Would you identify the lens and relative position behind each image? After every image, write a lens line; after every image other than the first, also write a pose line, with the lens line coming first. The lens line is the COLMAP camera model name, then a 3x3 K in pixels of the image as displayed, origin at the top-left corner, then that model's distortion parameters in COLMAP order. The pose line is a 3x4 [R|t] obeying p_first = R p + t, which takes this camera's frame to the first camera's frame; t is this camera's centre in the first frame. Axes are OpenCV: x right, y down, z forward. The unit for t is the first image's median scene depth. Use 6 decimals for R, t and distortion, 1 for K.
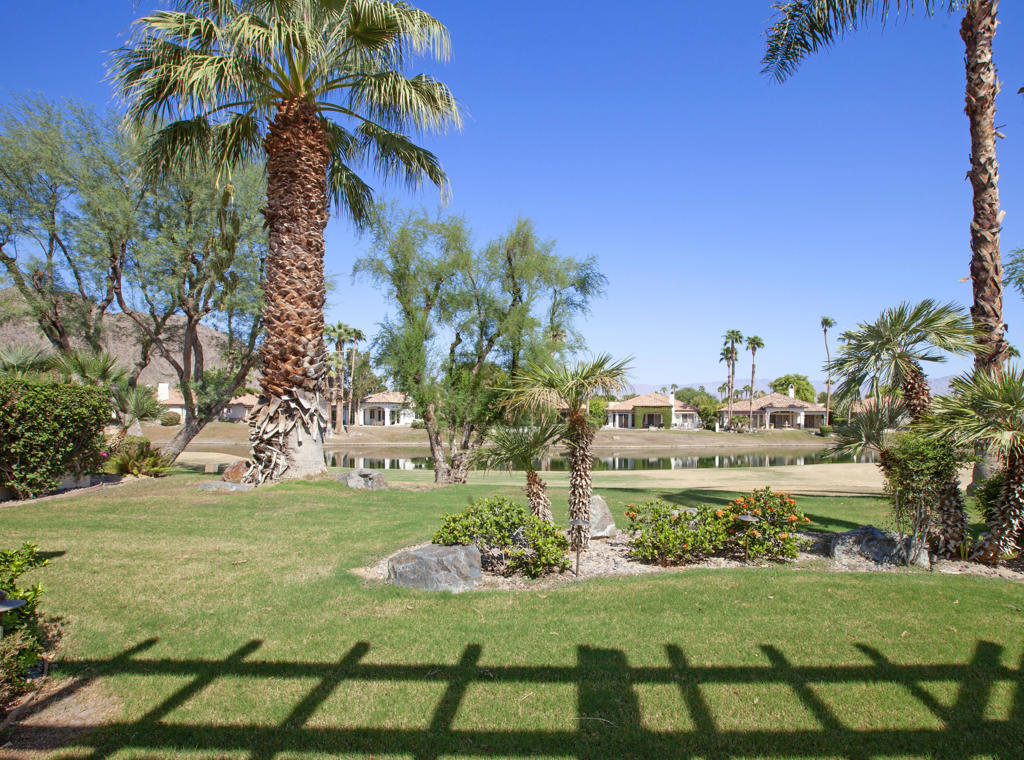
lens RADIAL K [[569.4, 0, 510.7], [0, 569.4, 409.7], [0, 0, 1]] dist [-0.028819, 0.000907]
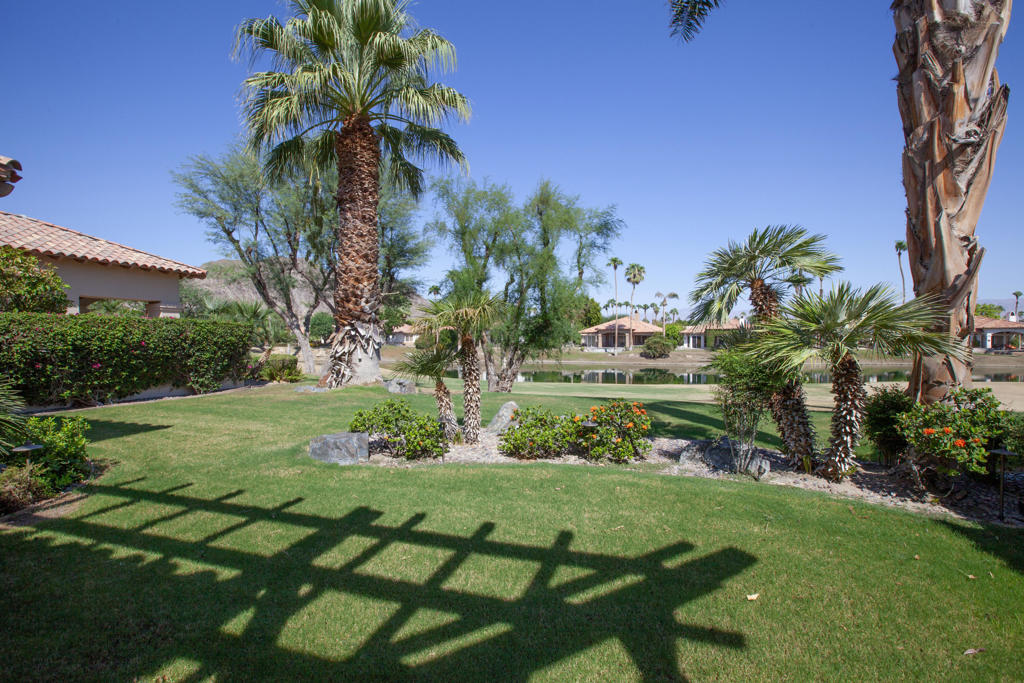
lens RADIAL K [[455.3, 0, 512.0], [0, 455.3, 341.5], [0, 0, 1]] dist [-0.030894, 0.000535]
pose [[0.958962, -0.008246, -0.283414, 0.312066], [0.012762, 0.999819, 0.014091, 0.002577], [0.283247, -0.017130, 0.958894, 0.025652]]
